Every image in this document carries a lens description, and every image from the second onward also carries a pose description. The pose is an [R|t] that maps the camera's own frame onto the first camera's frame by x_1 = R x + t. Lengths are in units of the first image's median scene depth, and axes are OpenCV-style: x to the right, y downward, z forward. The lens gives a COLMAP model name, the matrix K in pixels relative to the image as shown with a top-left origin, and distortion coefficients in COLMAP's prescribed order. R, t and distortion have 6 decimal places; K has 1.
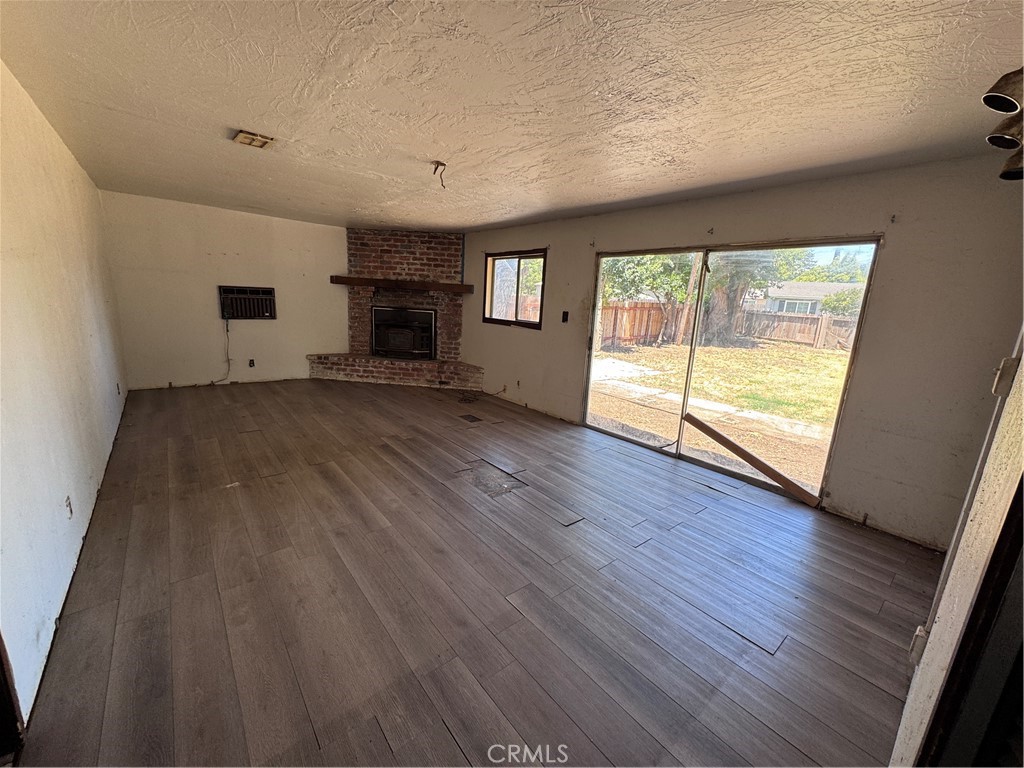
lens RADIAL K [[407.9, 0, 510.7], [0, 407.9, 385.6], [0, 0, 1]] dist [-0.001420, -0.000048]
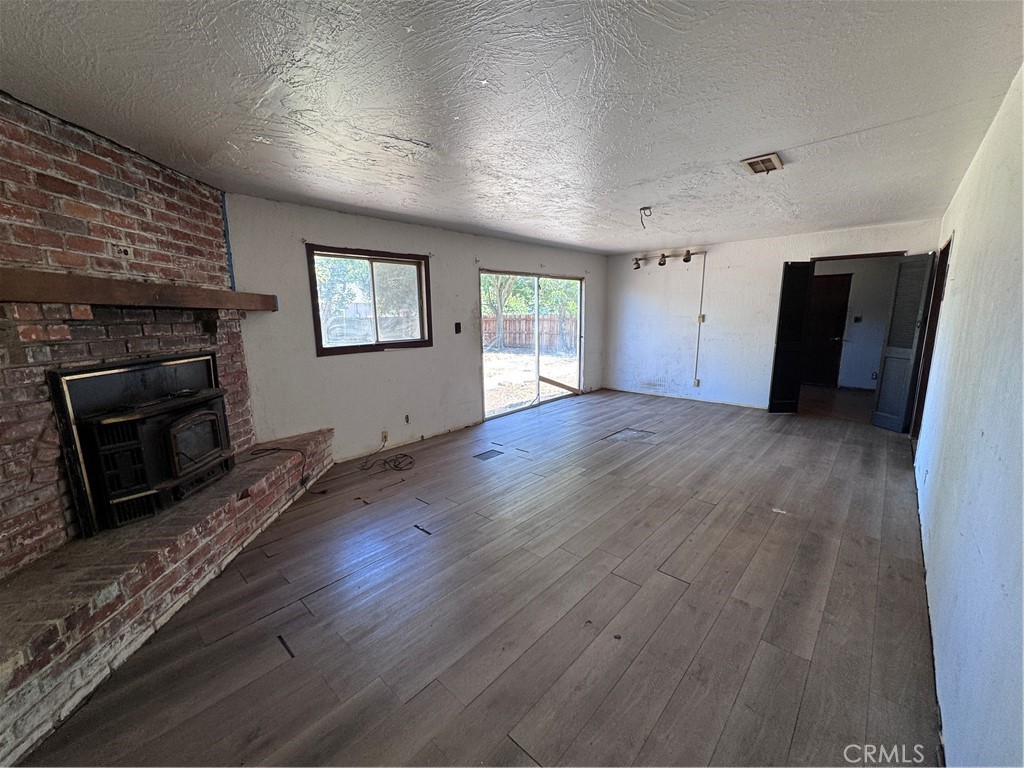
lens RADIAL K [[407.9, 0, 512.7], [0, 407.9, 385.1], [0, 0, 1]] dist [-0.001420, -0.000048]
pose [[-0.131820, -0.223470, 0.965756, -0.738411], [0.217466, 0.944005, 0.248120, -0.212275], [-0.967126, 0.242726, -0.075841, 0.811019]]
